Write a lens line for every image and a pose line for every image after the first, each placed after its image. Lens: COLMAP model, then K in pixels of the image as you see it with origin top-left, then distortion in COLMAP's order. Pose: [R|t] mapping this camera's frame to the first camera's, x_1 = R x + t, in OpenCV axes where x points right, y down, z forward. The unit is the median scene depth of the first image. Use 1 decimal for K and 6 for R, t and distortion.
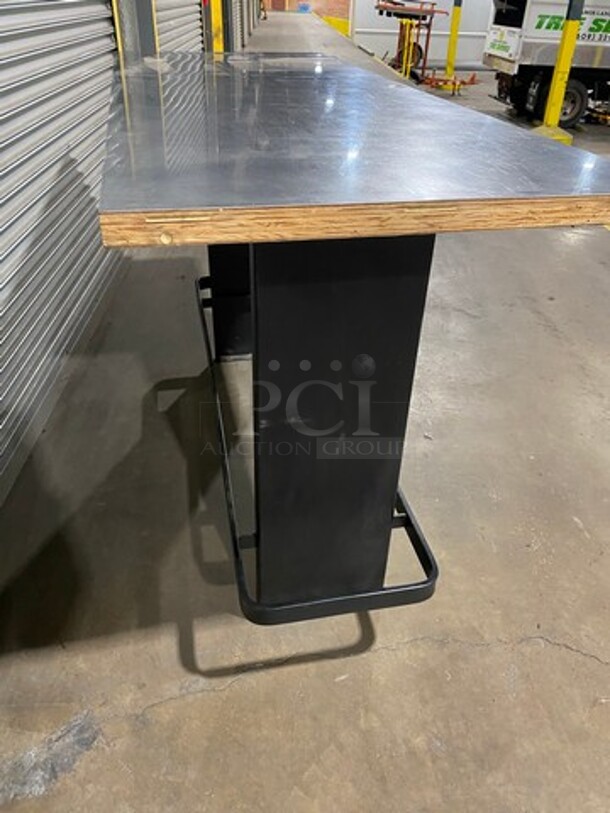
lens RADIAL K [[614.3, 0, 309.2], [0, 614.3, 405.1], [0, 0, 1]] dist [0.052667, -0.053758]
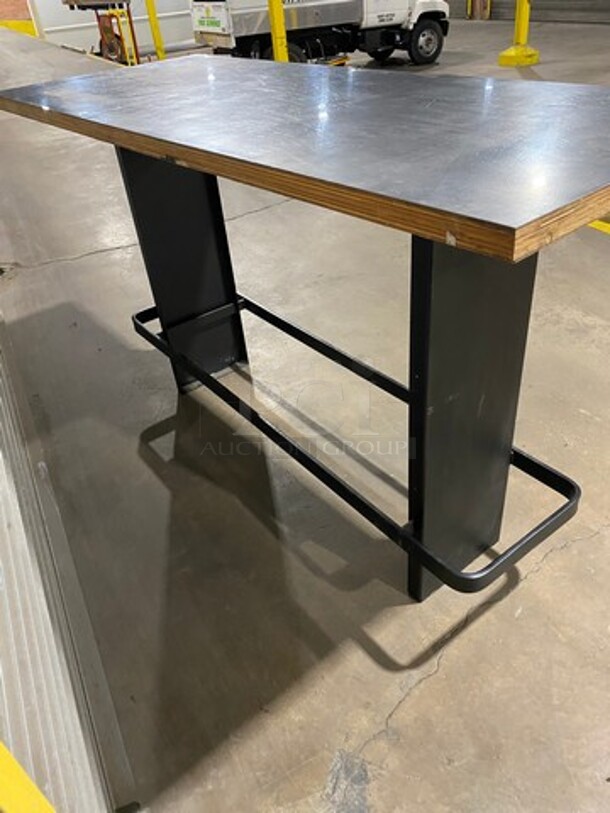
lens RADIAL K [[614.3, 0, 309.2], [0, 614.3, 405.1], [0, 0, 1]] dist [0.052667, -0.053758]
pose [[0.893692, -0.340112, 0.292639, -0.380932], [0.333354, 0.939869, 0.074307, -0.086585], [-0.300315, 0.031145, 0.953331, 0.044156]]
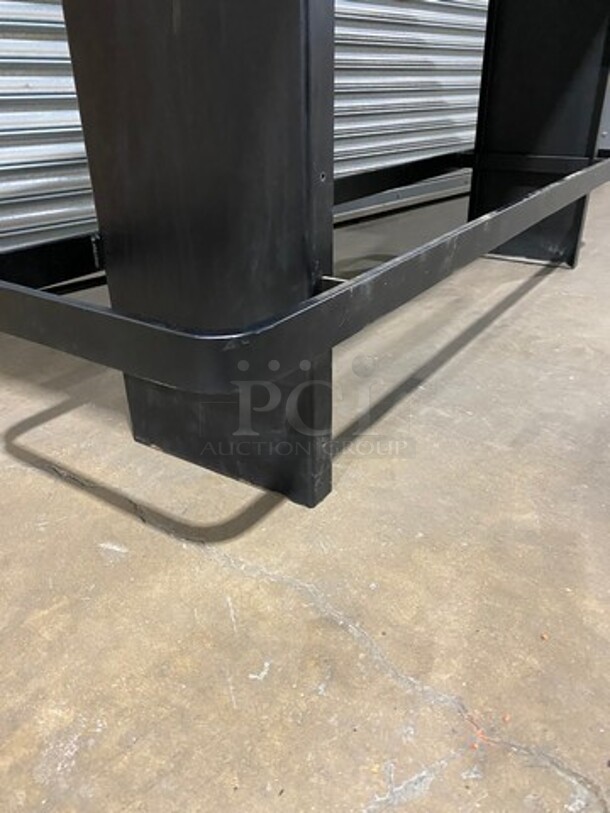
lens RADIAL K [[614.3, 0, 309.2], [0, 614.3, 405.1], [0, 0, 1]] dist [0.052667, -0.053758]
pose [[0.701521, 0.296716, -0.647942, 0.359361], [-0.375592, 0.926616, 0.017682, 0.215157], [0.605640, 0.230957, 0.761485, 0.556334]]
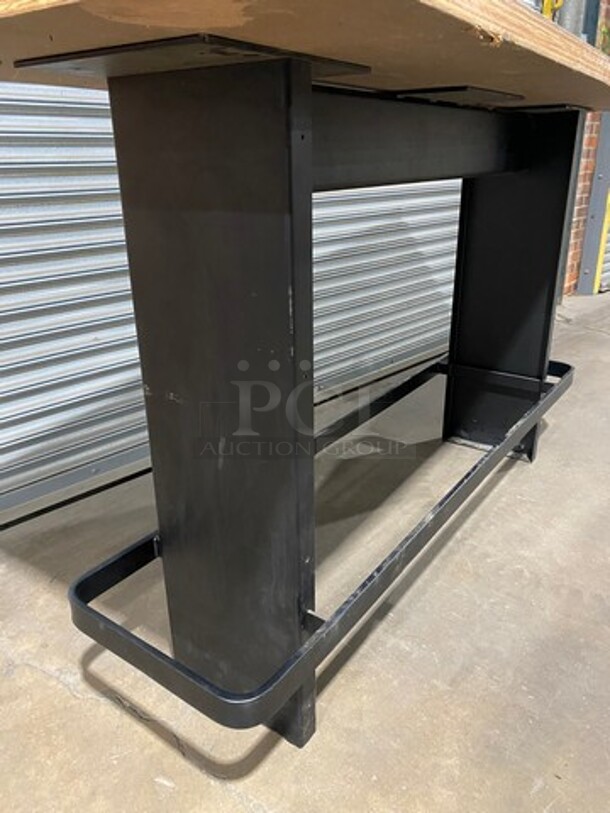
lens RADIAL K [[614.3, 0, 309.2], [0, 614.3, 405.1], [0, 0, 1]] dist [0.052667, -0.053758]
pose [[0.680540, 0.246052, -0.690162, 0.450611], [-0.387495, 0.920289, -0.053998, 0.006847], [0.621862, 0.304182, 0.721637, 0.358440]]
